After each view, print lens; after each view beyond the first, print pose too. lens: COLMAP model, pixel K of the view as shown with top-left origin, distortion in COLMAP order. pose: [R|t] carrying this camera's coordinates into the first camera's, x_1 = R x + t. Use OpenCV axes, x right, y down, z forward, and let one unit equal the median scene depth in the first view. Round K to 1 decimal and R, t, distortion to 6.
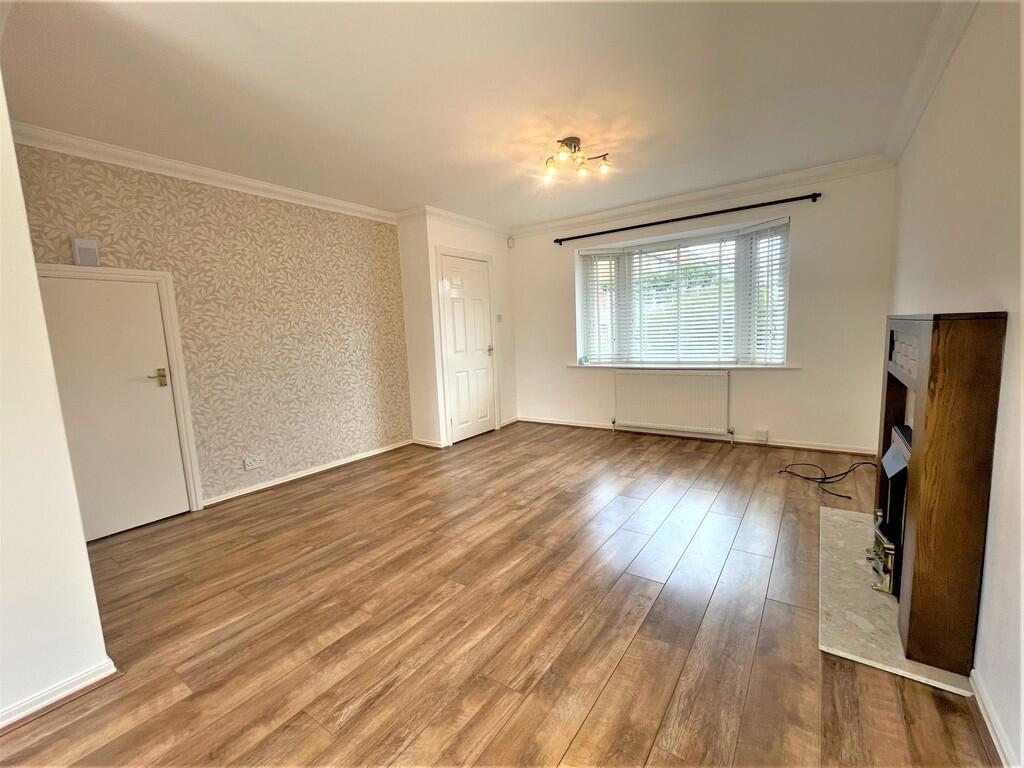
lens RADIAL K [[430.9, 0, 513.7], [0, 430.9, 385.5], [0, 0, 1]] dist [-0.000882, -0.000076]
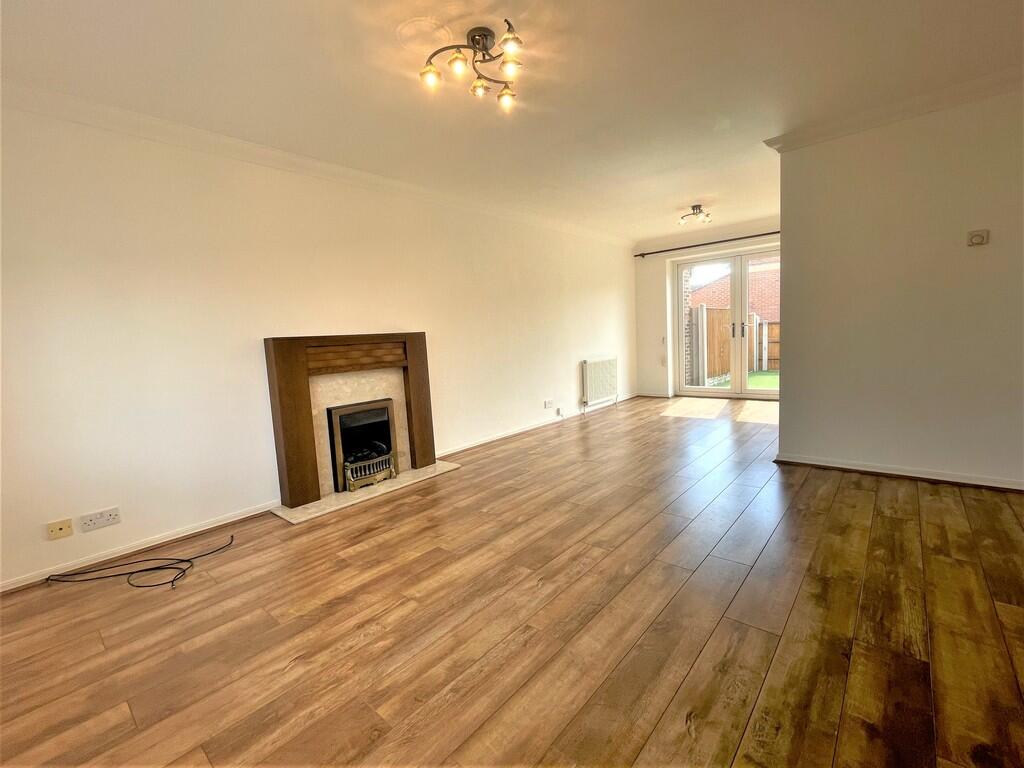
lens RADIAL K [[451.2, 0, 512.0], [0, 451.2, 384.0], [0, 0, 1]] dist [-0.001840, -0.000053]
pose [[-0.989627, 0.087933, 0.113606, 0.044020], [0.111887, 0.967778, 0.225581, -0.166692], [-0.090110, 0.235952, -0.967578, 1.477510]]
